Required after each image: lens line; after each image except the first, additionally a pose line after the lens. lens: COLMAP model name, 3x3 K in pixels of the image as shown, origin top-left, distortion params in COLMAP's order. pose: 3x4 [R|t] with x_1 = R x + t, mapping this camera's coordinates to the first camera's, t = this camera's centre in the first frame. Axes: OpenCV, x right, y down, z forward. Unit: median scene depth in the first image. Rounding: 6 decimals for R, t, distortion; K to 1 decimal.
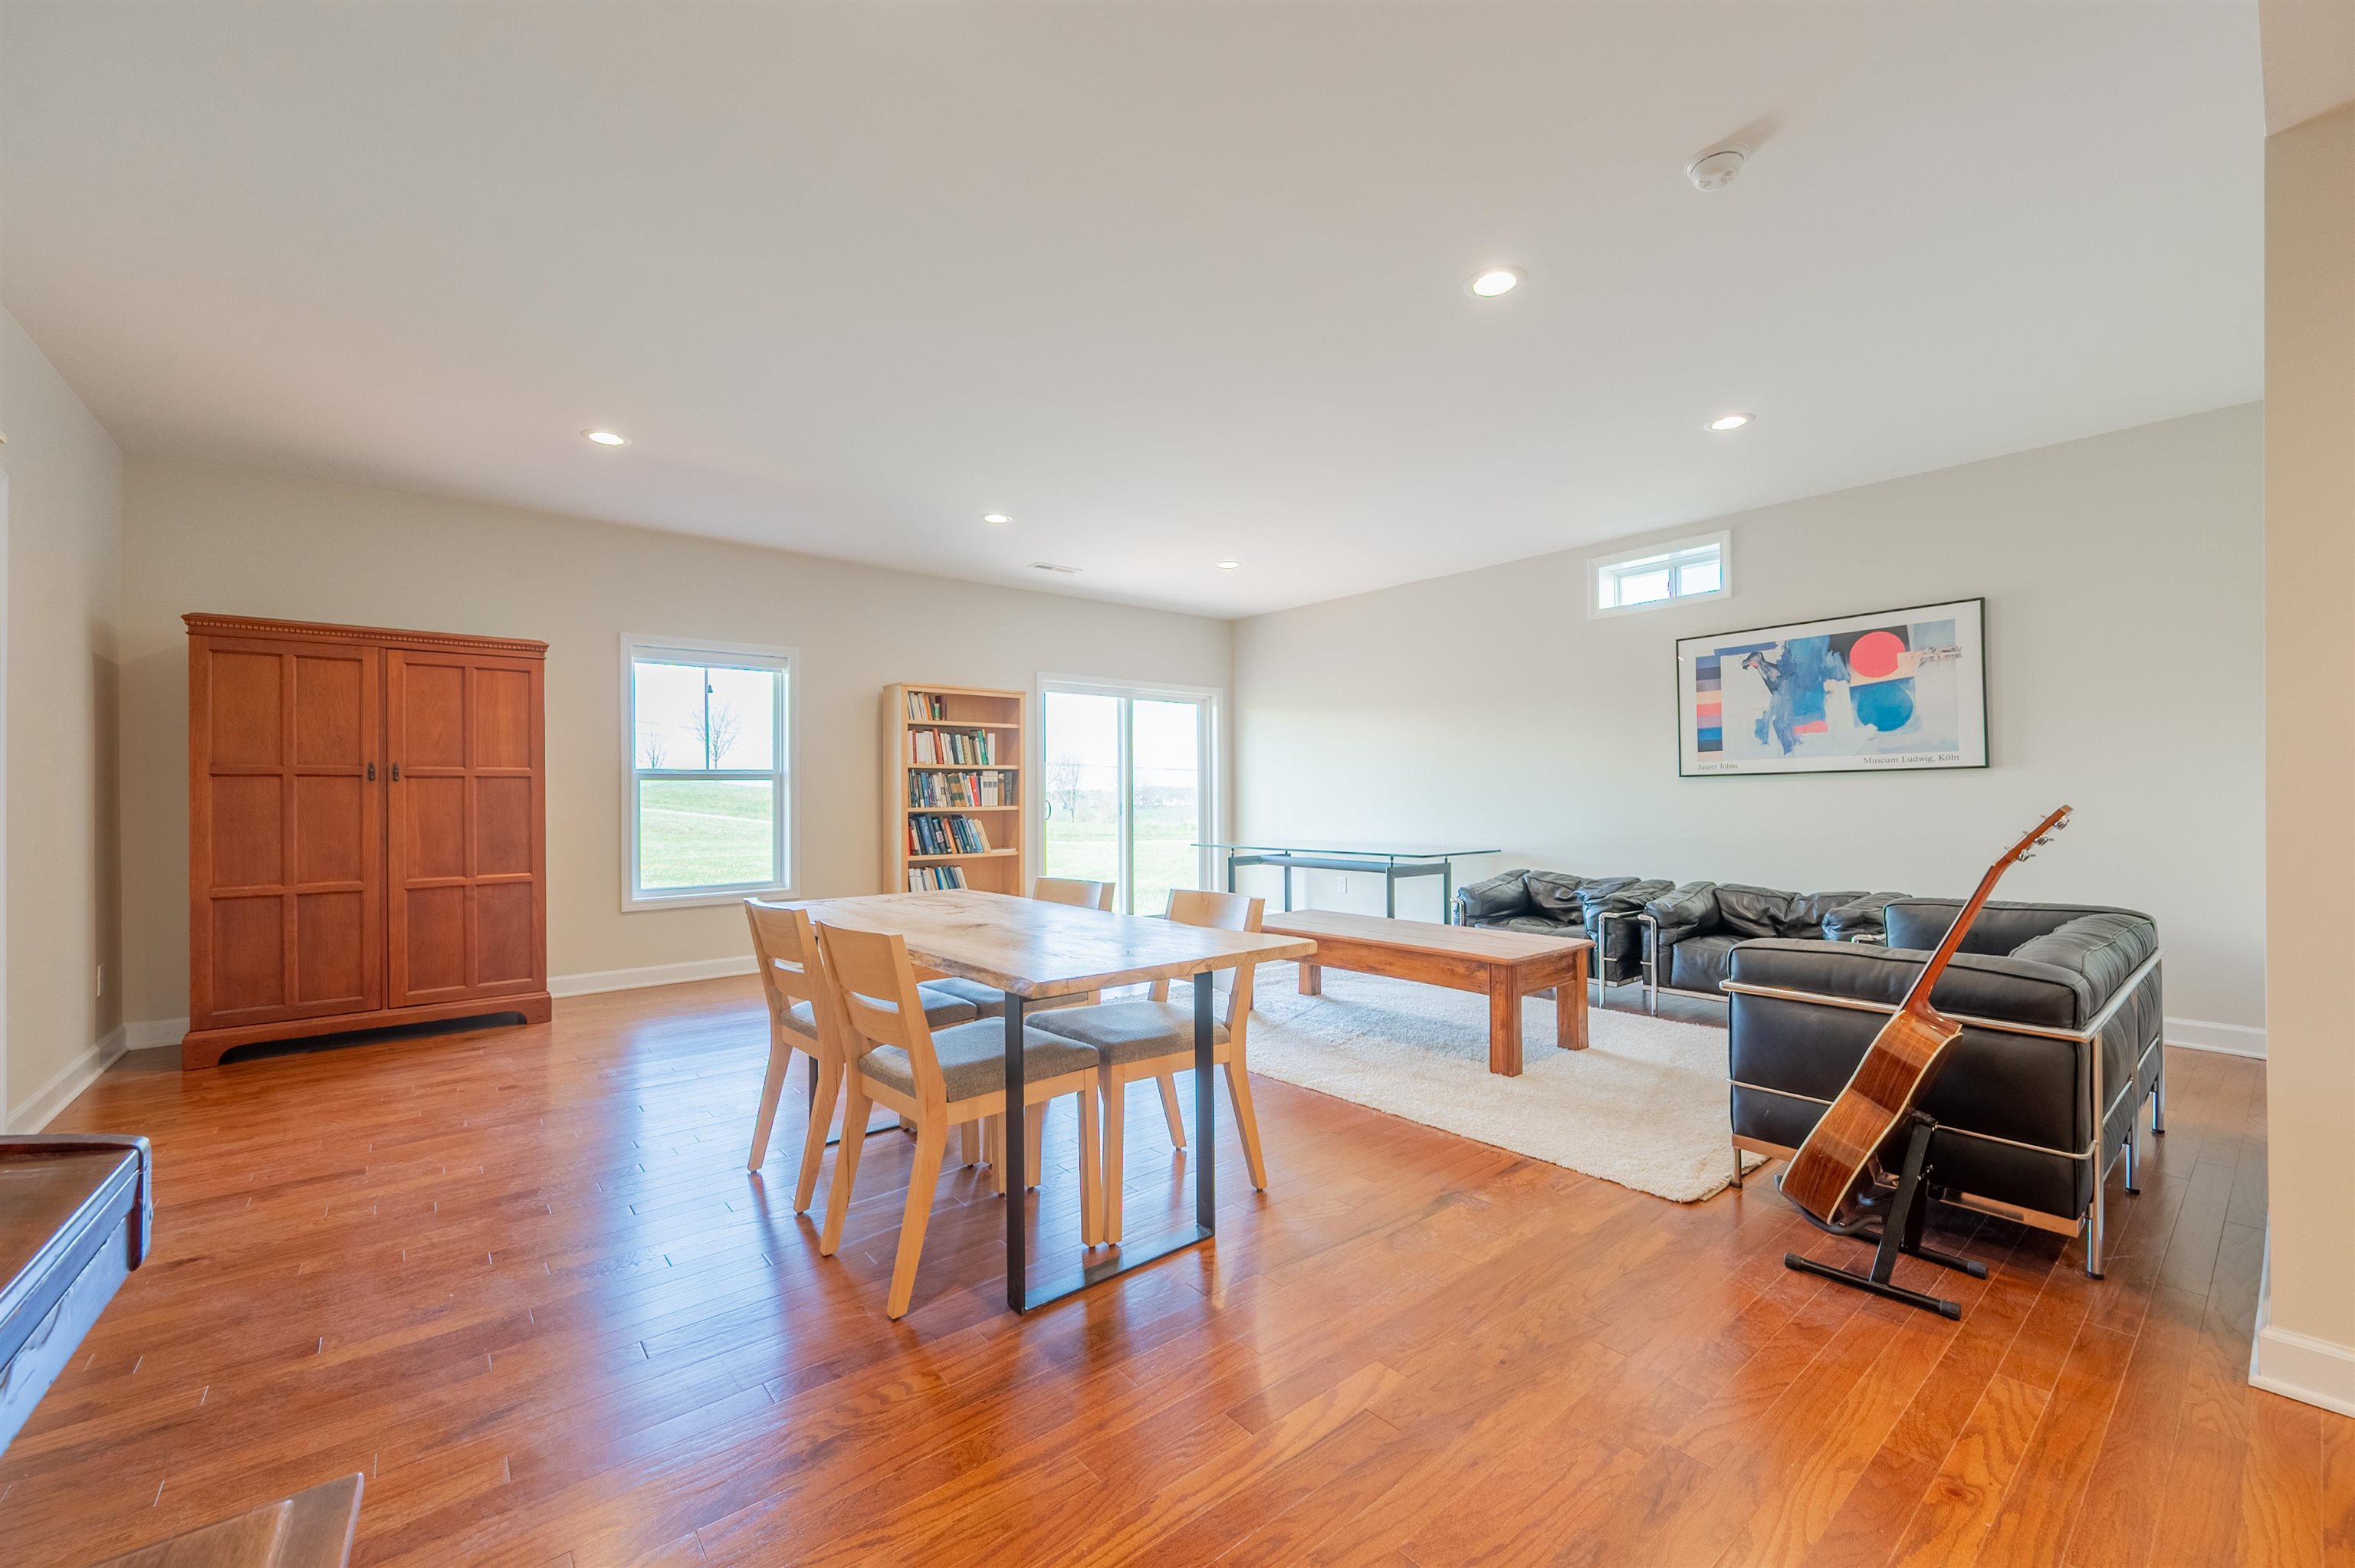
lens RADIAL K [[936.3, 0, 1177.5], [0, 936.3, 784.0], [0, 0, 1]] dist [0.000964, 0.000213]
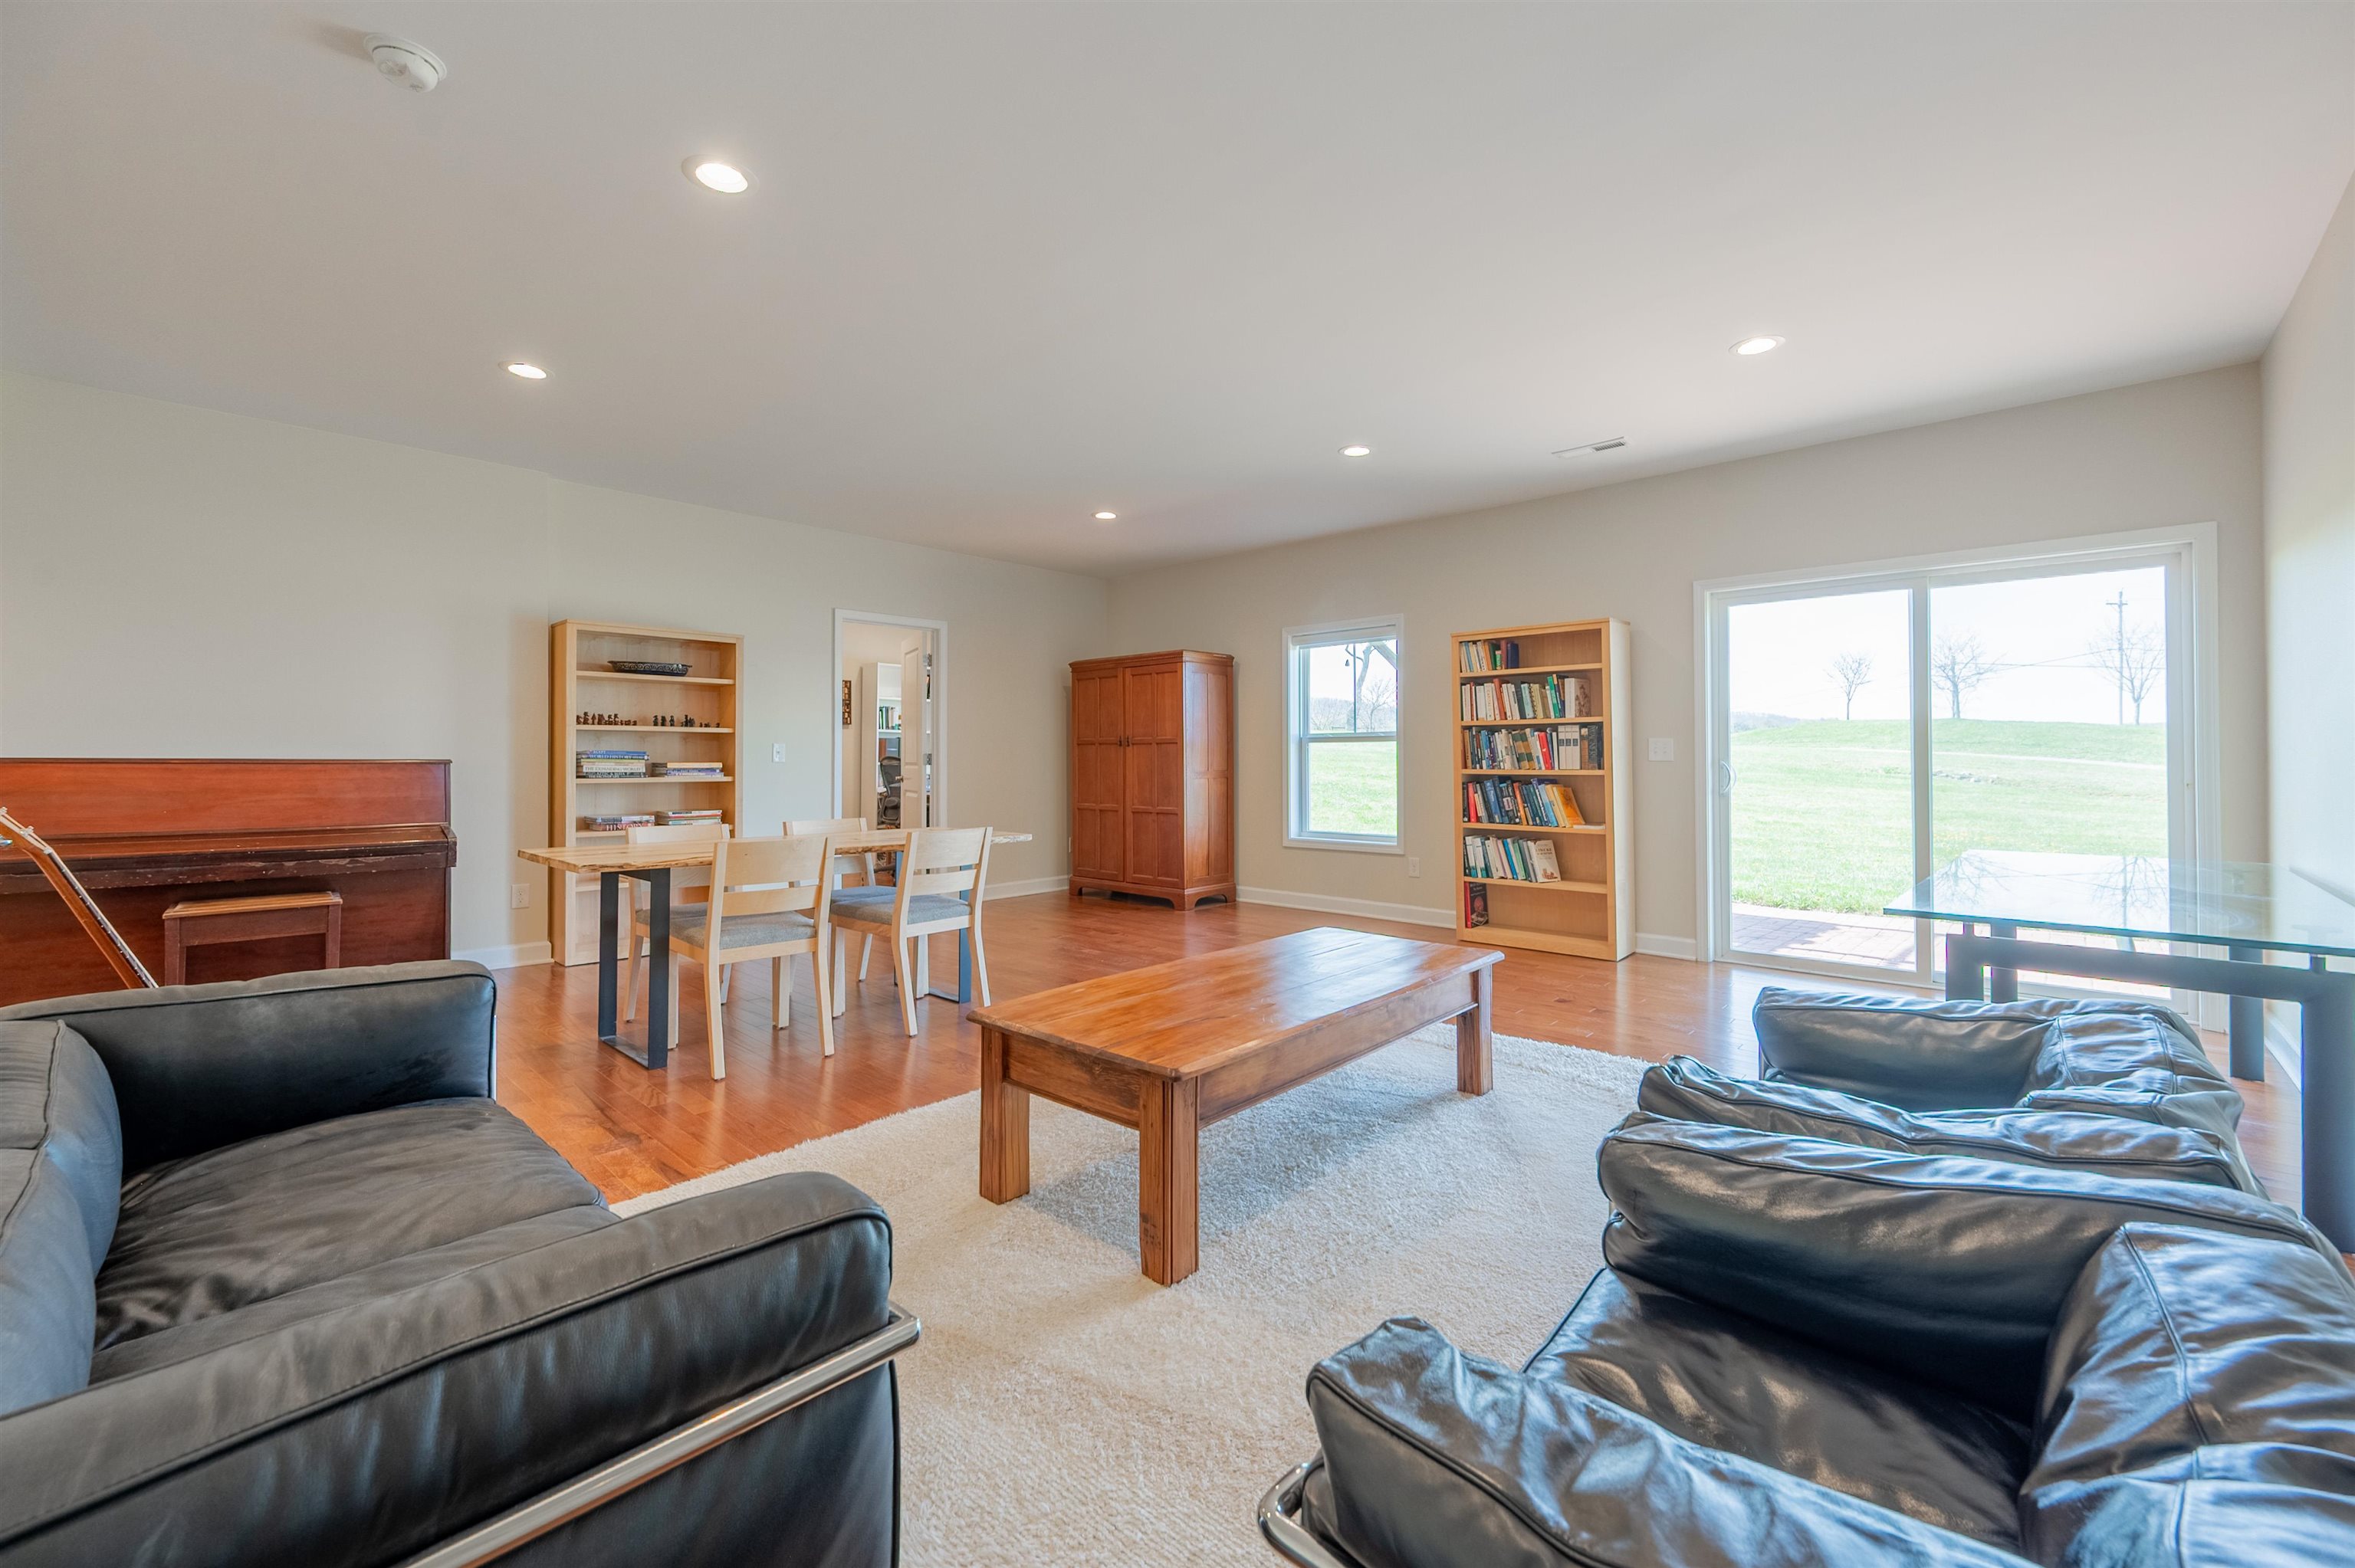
lens RADIAL K [[969.5, 0, 1177.8], [0, 969.5, 747.9], [0, 0, 1]] dist [0.031691, 0.000100]
pose [[0.137111, -0.003188, -0.990551, 0.592505], [0.014908, 0.999888, -0.001154, 0.001361], [0.990443, -0.014608, 0.137144, 0.571699]]
